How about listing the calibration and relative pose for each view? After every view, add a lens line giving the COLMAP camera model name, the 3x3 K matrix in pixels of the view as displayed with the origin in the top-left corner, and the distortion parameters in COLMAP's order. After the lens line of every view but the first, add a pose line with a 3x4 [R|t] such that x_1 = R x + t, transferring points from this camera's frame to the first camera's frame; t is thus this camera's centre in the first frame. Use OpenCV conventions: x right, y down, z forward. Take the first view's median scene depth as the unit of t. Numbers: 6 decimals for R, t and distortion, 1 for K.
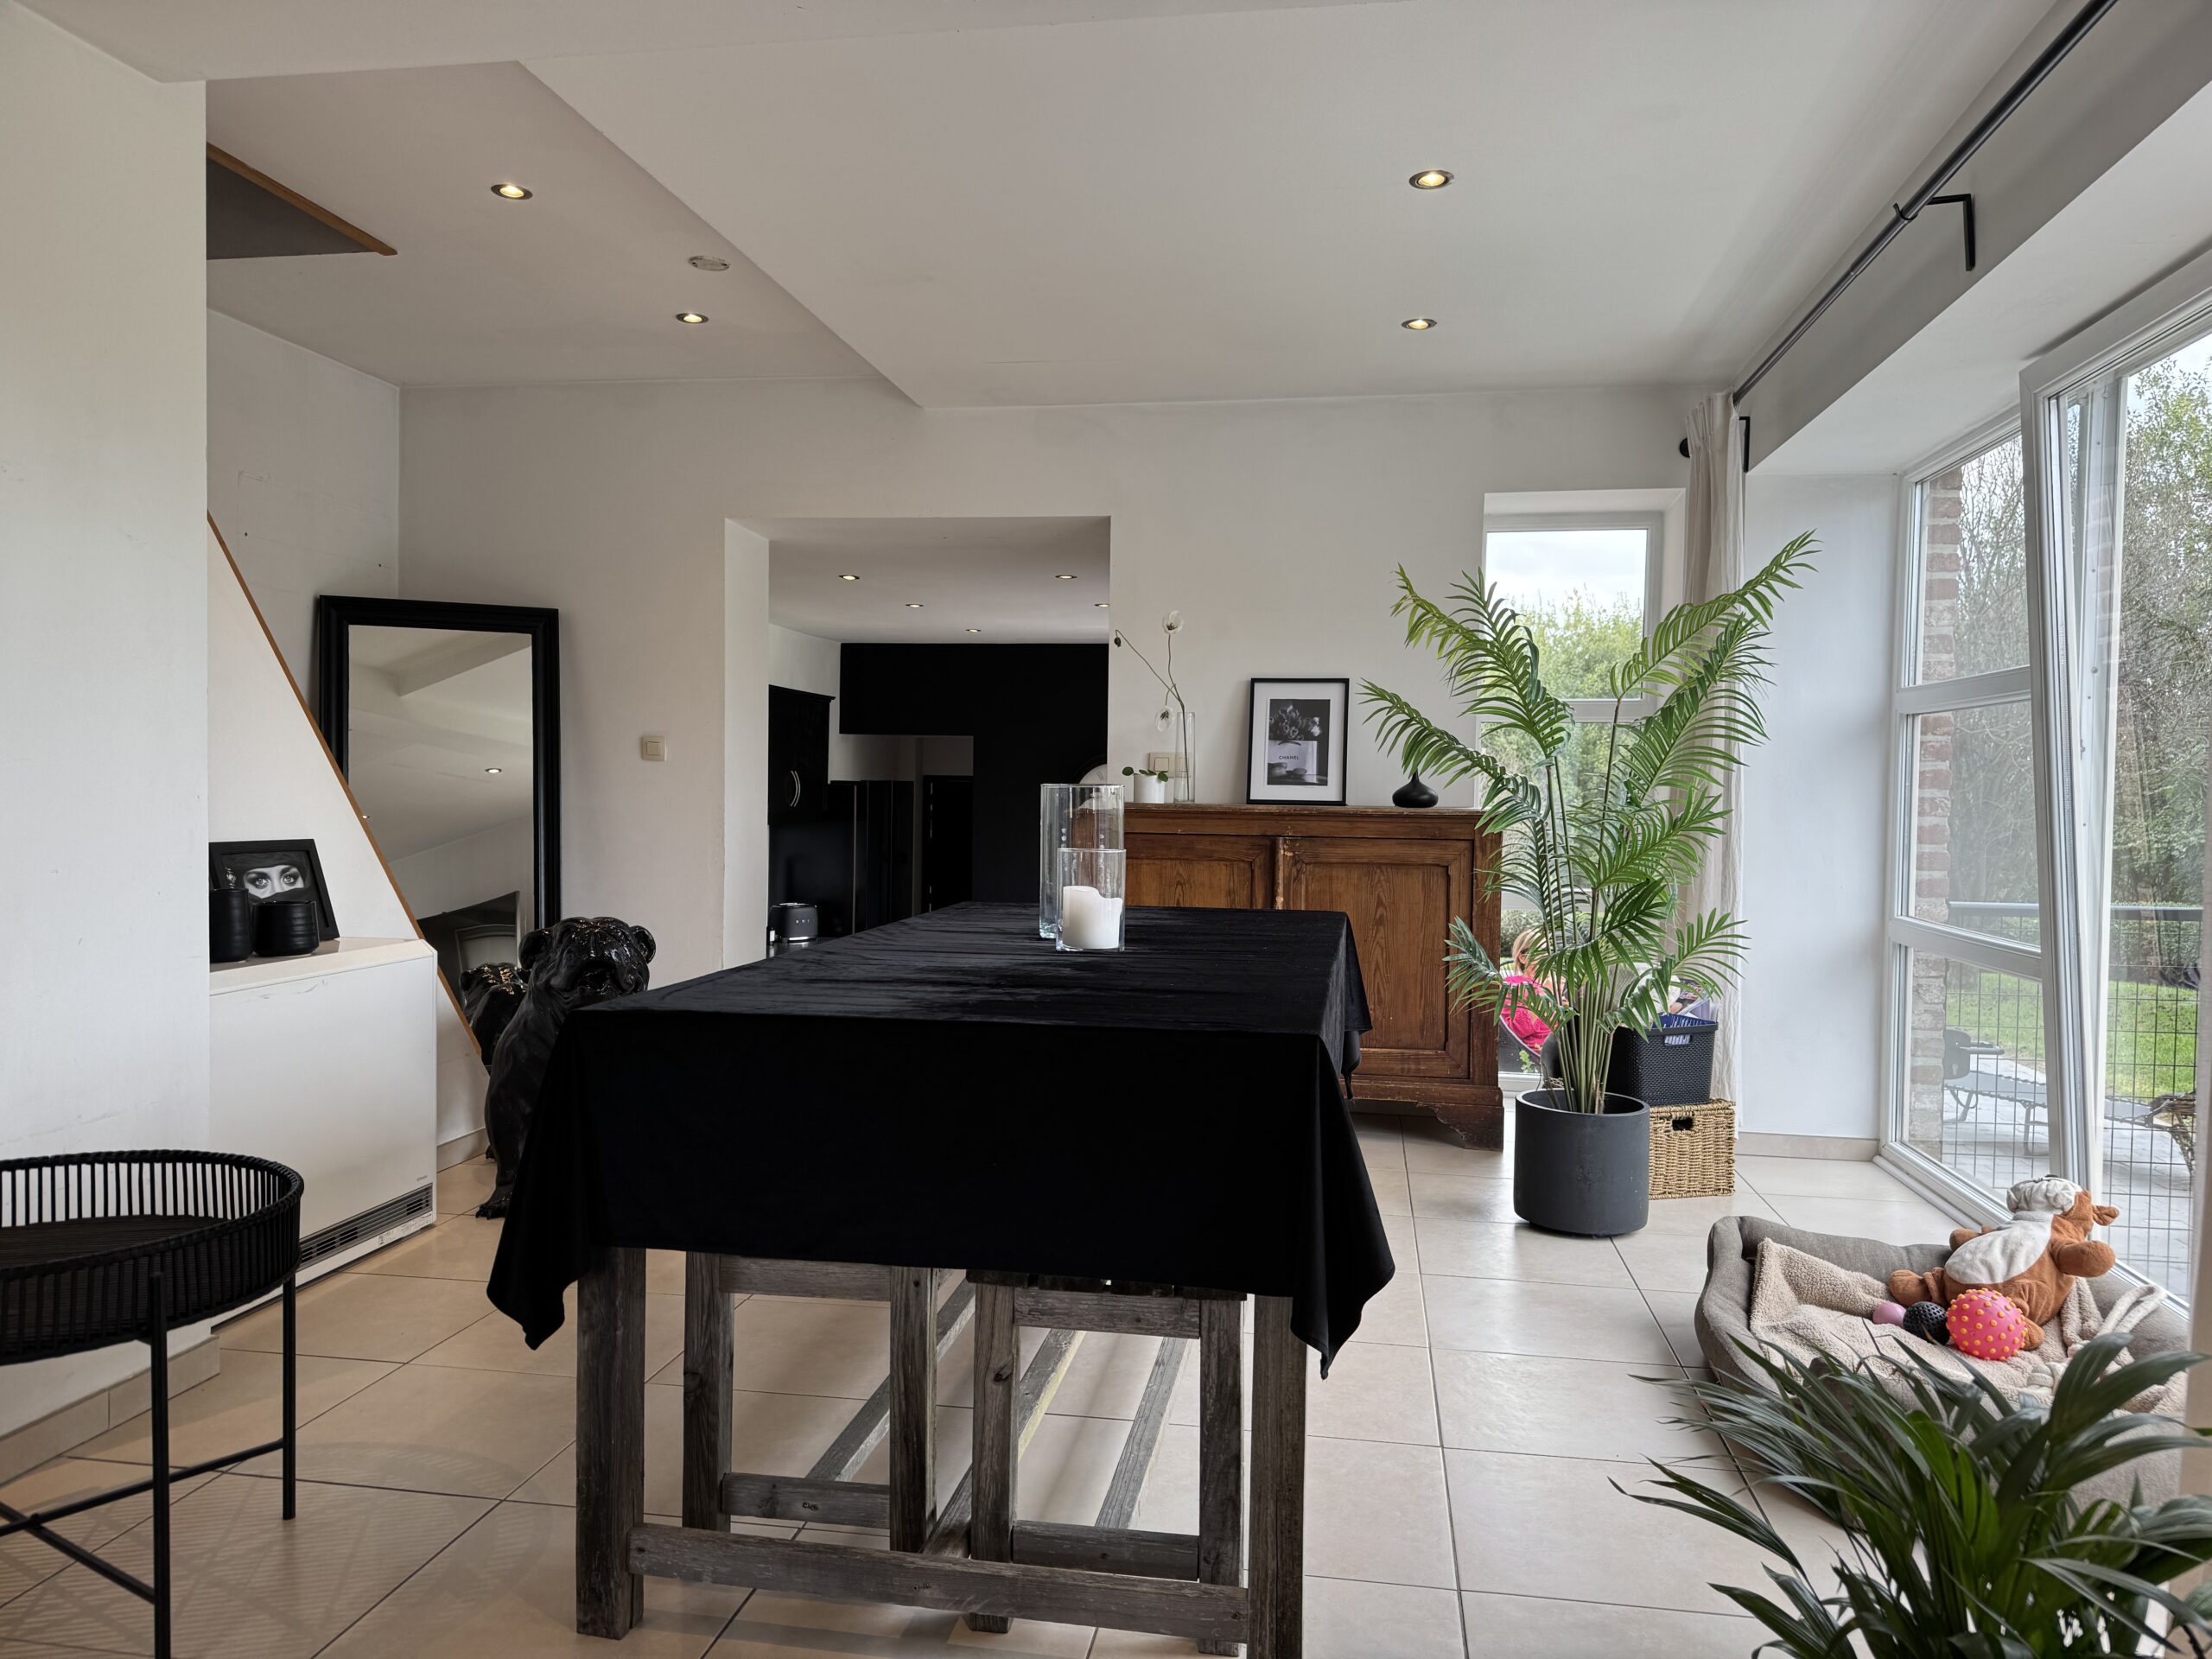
lens RADIAL K [[1558.9, 0, 1089.2], [0, 1558.9, 838.5], [0, 0, 1]] dist [0.075586, -0.099148]
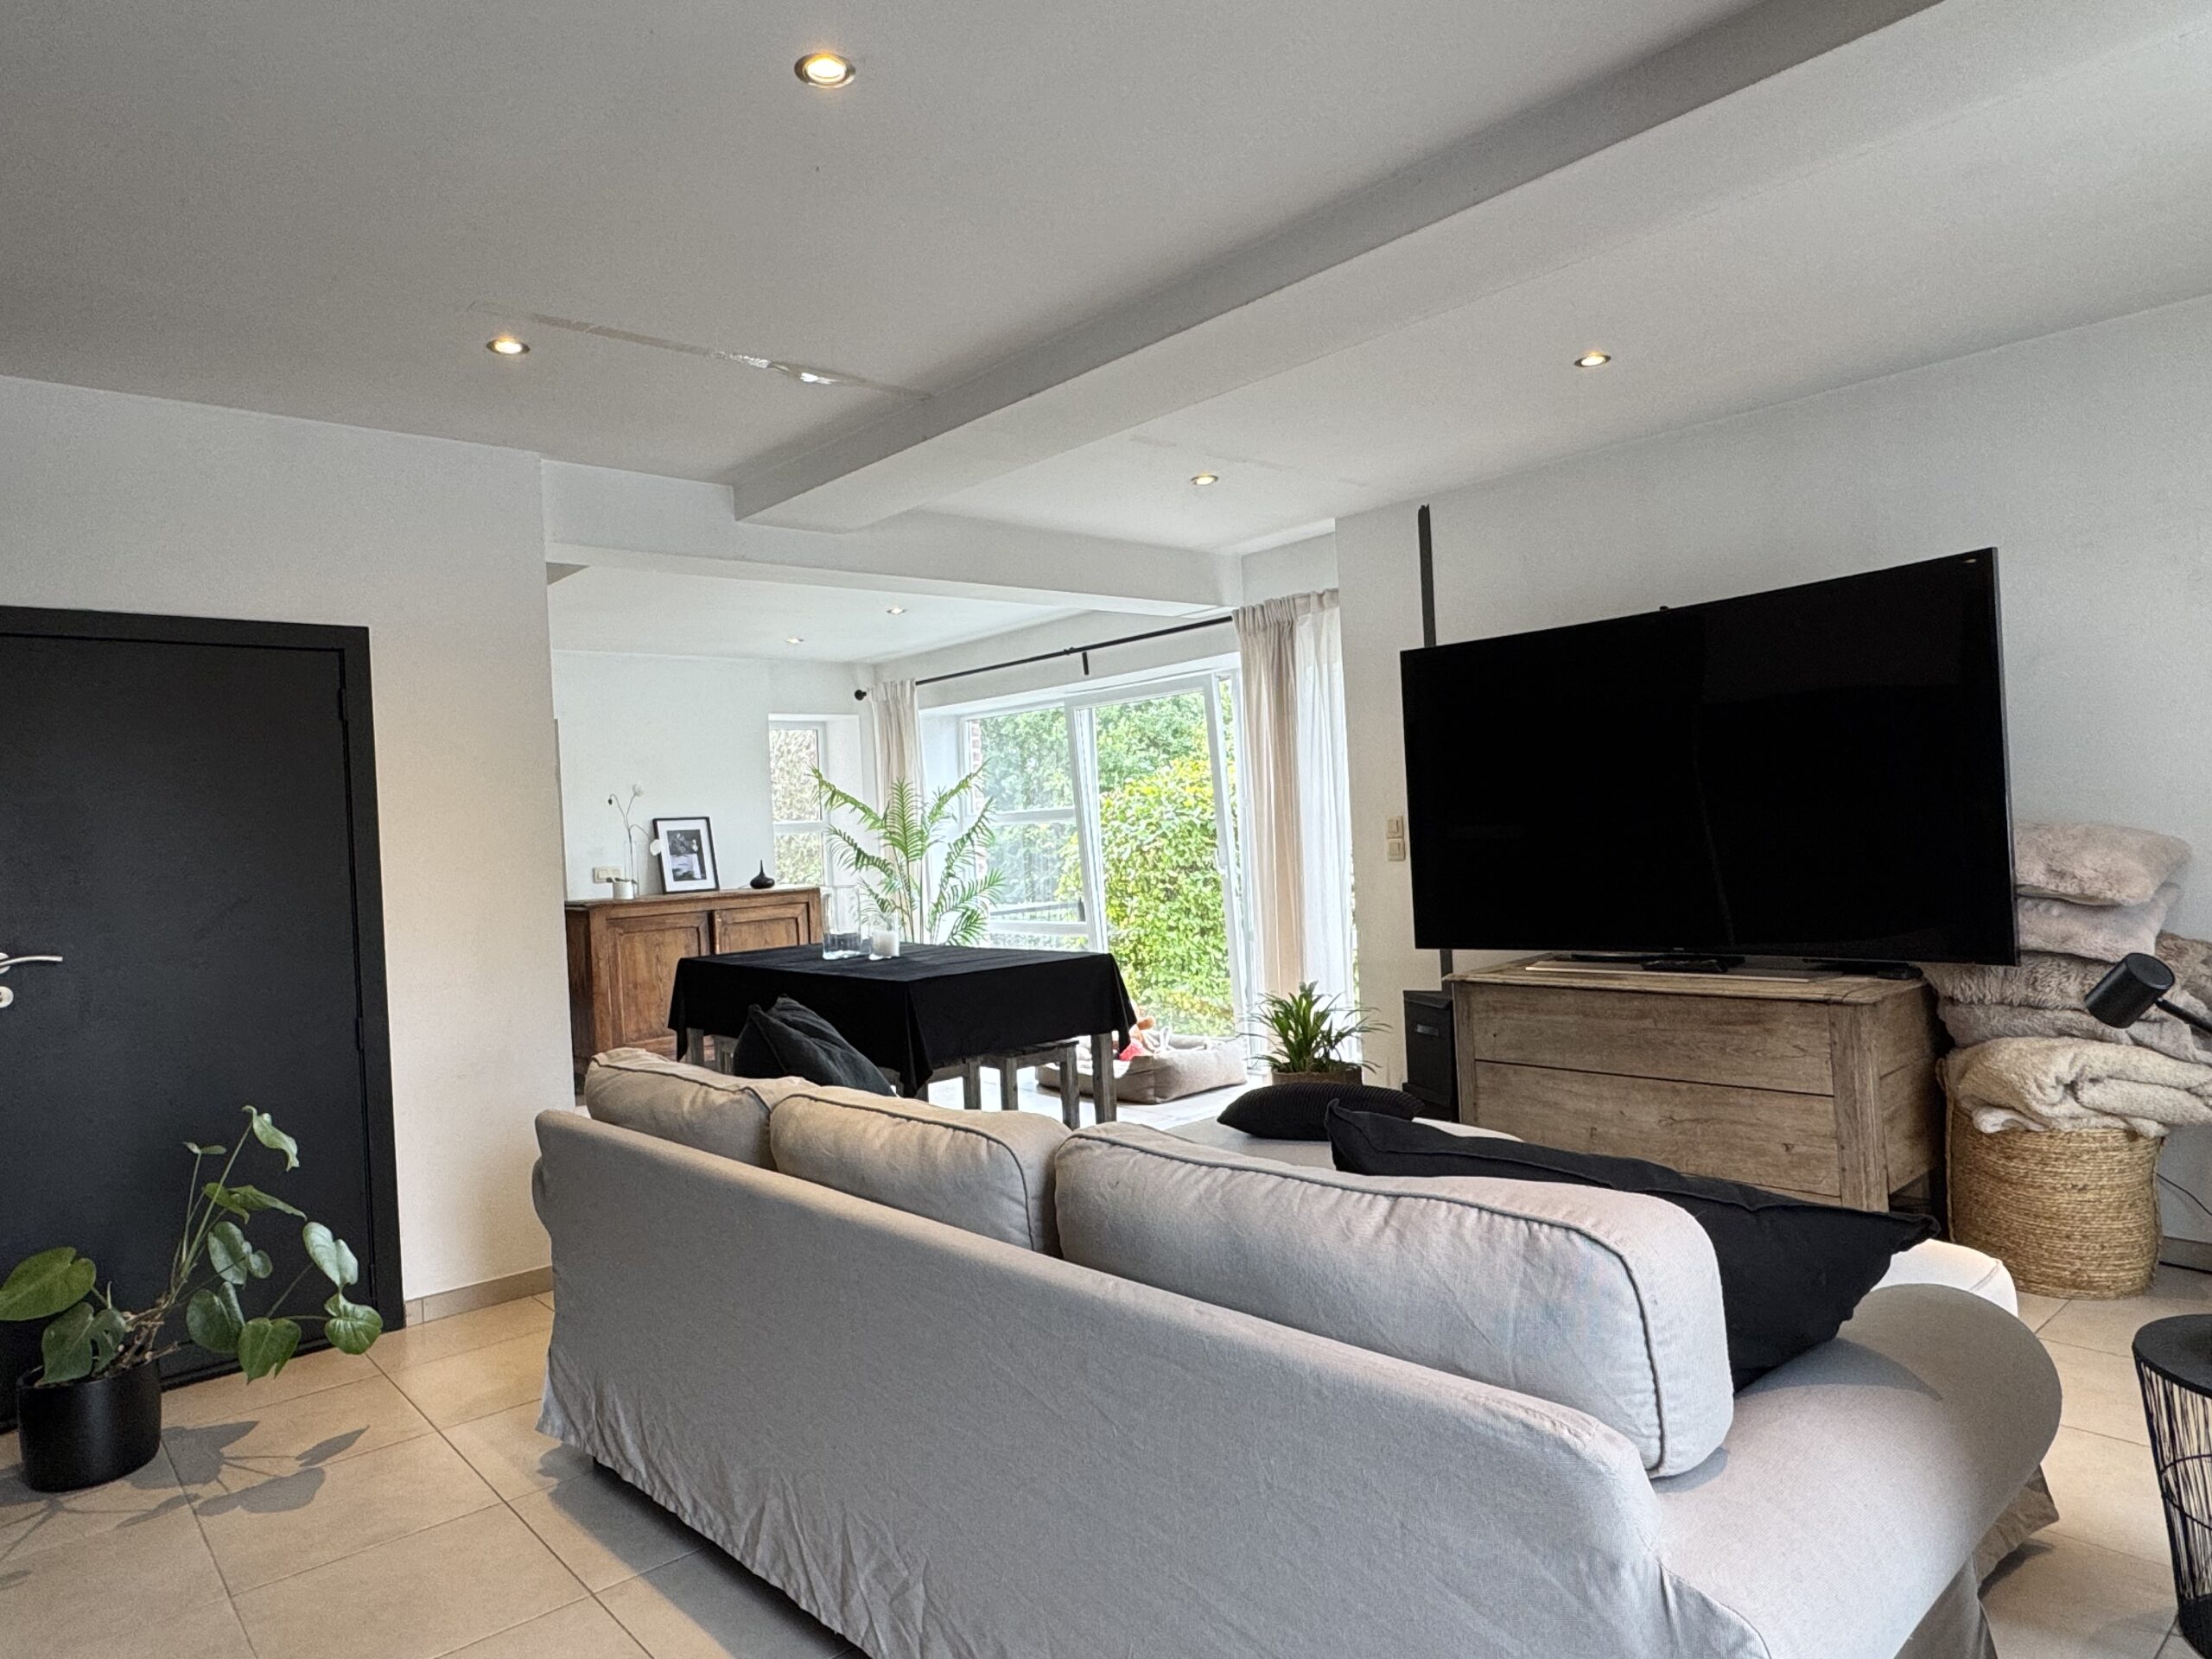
lens RADIAL K [[1348.9, 0, 1104.0], [0, 1348.9, 832.7], [0, 0, 1]] dist [-0.015056, 0.002202]
pose [[0.638351, -0.045648, 0.768390, -0.744751], [0.081623, 0.996626, -0.008602, -0.039208], [-0.765405, 0.068209, 0.639924, -0.299059]]
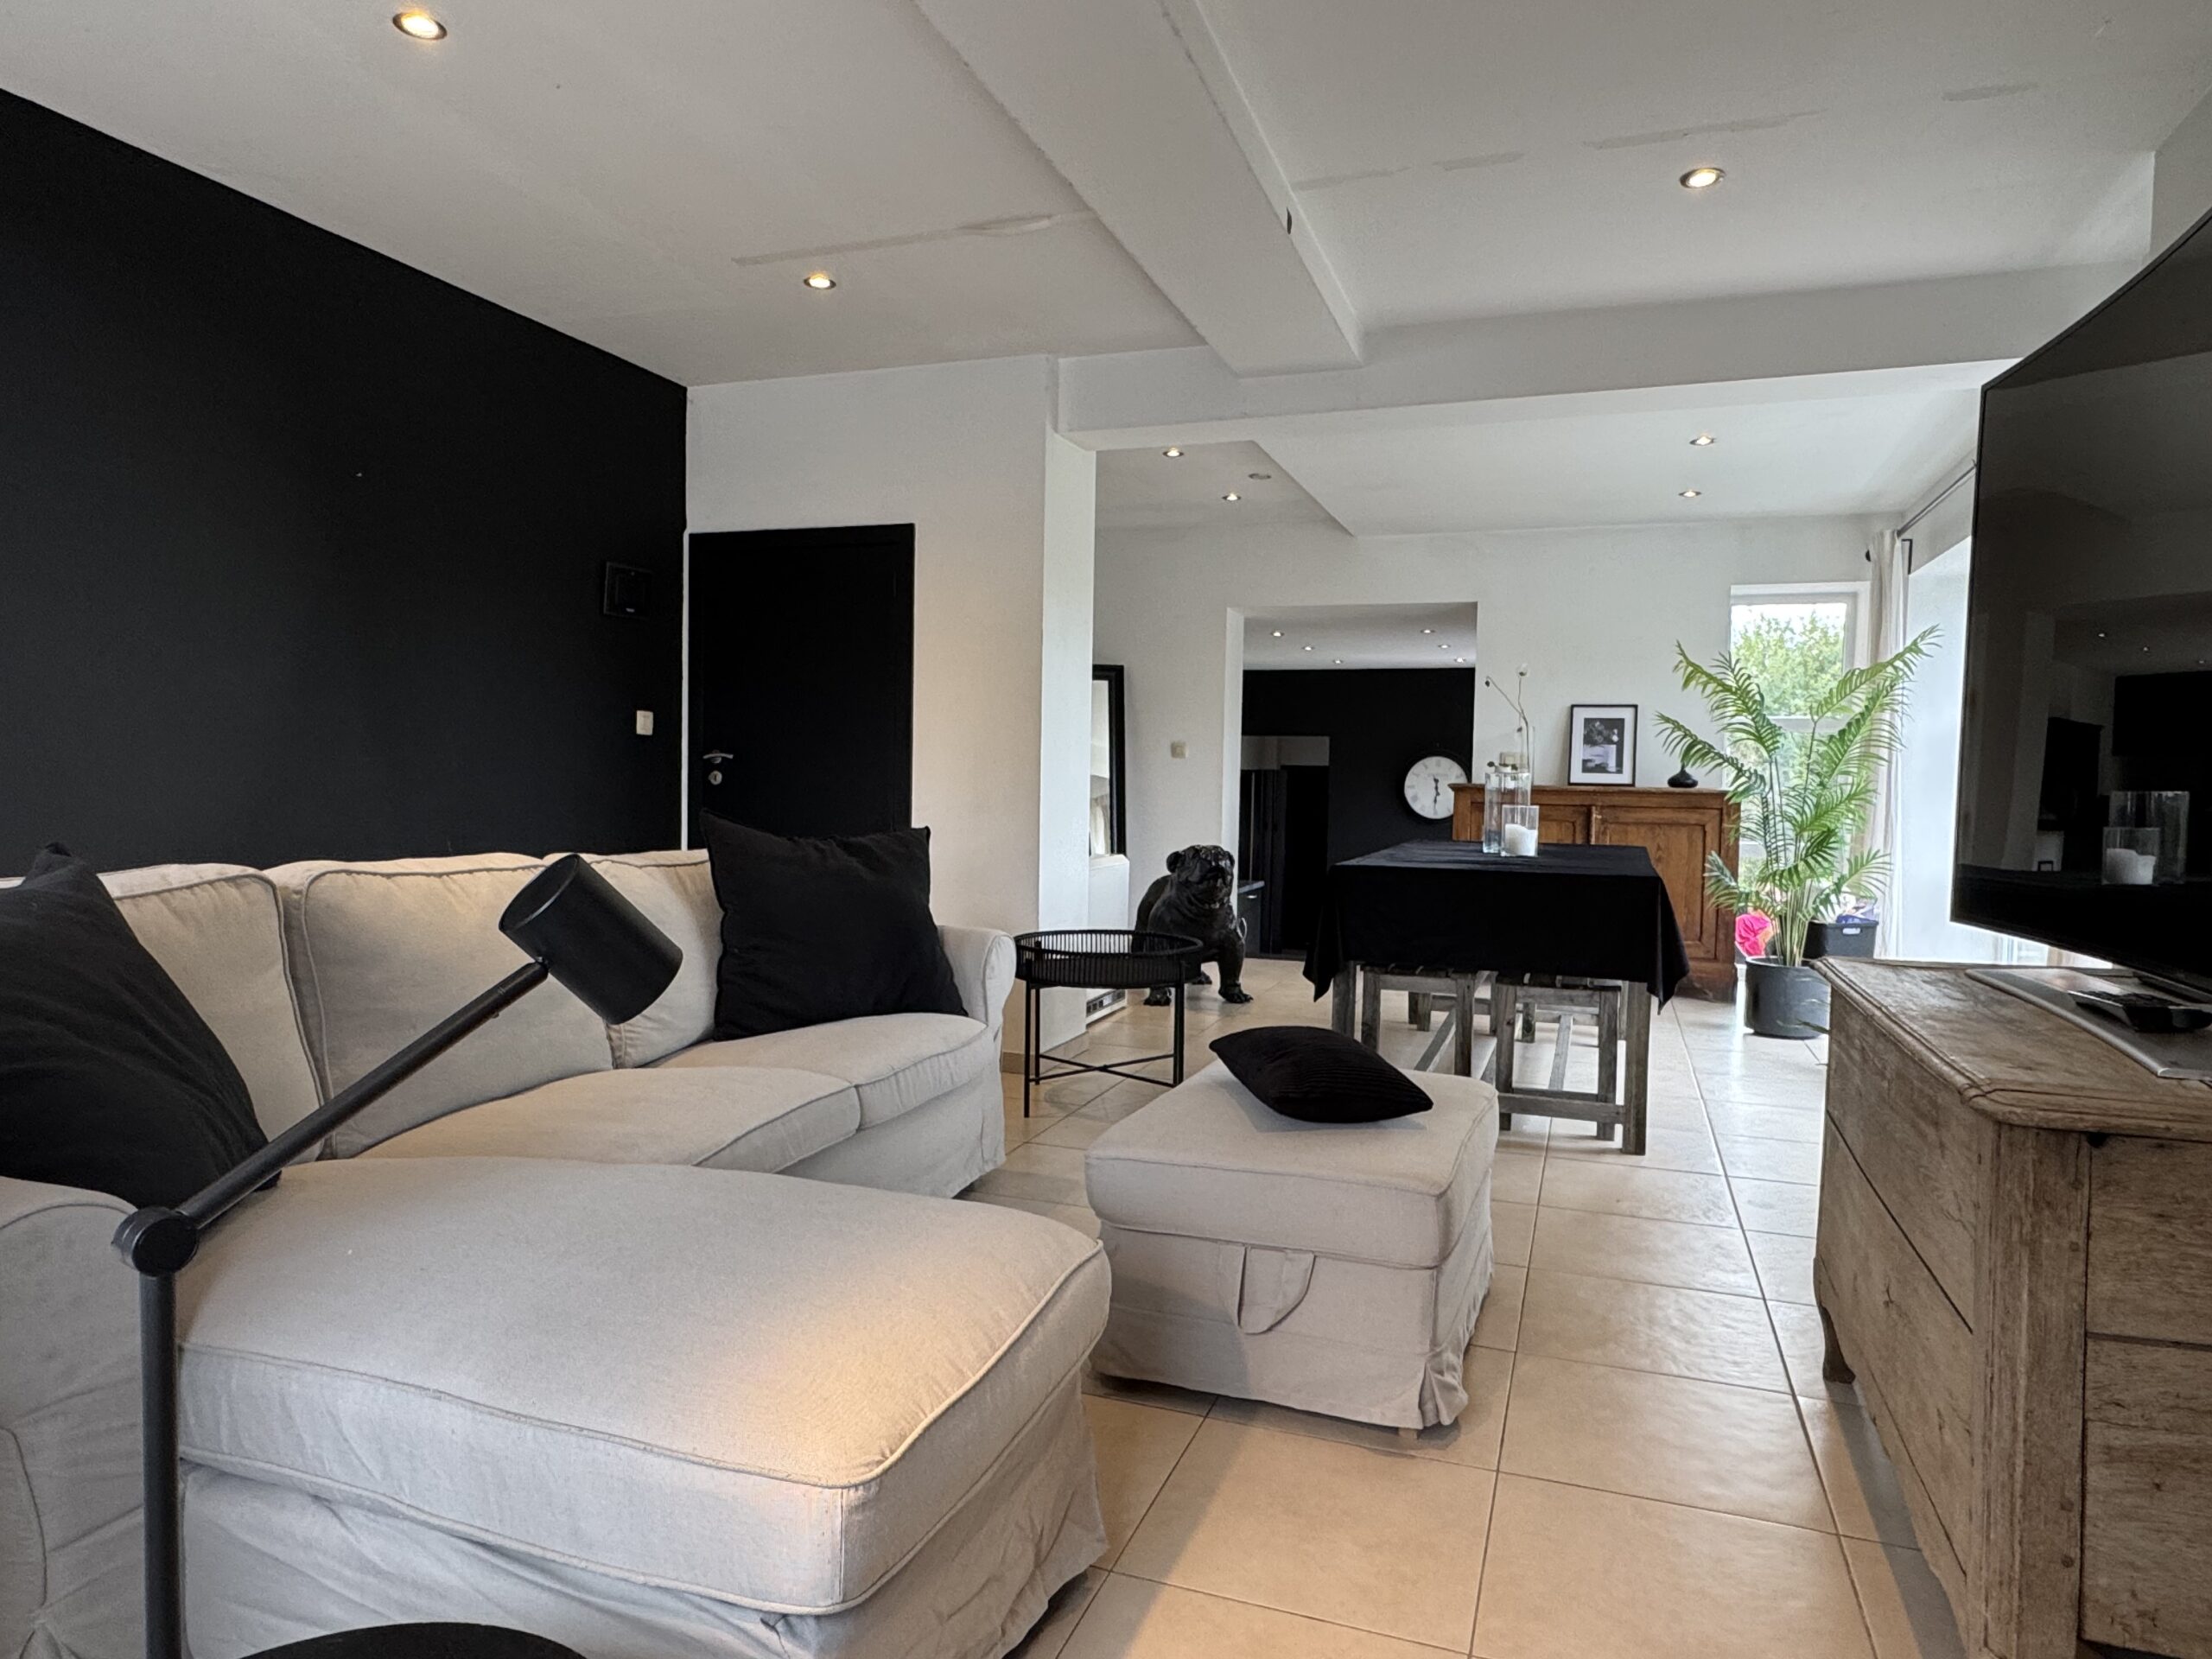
lens RADIAL K [[1348.9, 0, 1101.0], [0, 1348.9, 834.3], [0, 0, 1]] dist [-0.015056, 0.002202]
pose [[0.982782, 0.012618, -0.184338, -0.117036], [-0.010461, 0.999865, 0.012671, 0.015681], [0.184473, -0.010525, 0.982781, -0.440131]]
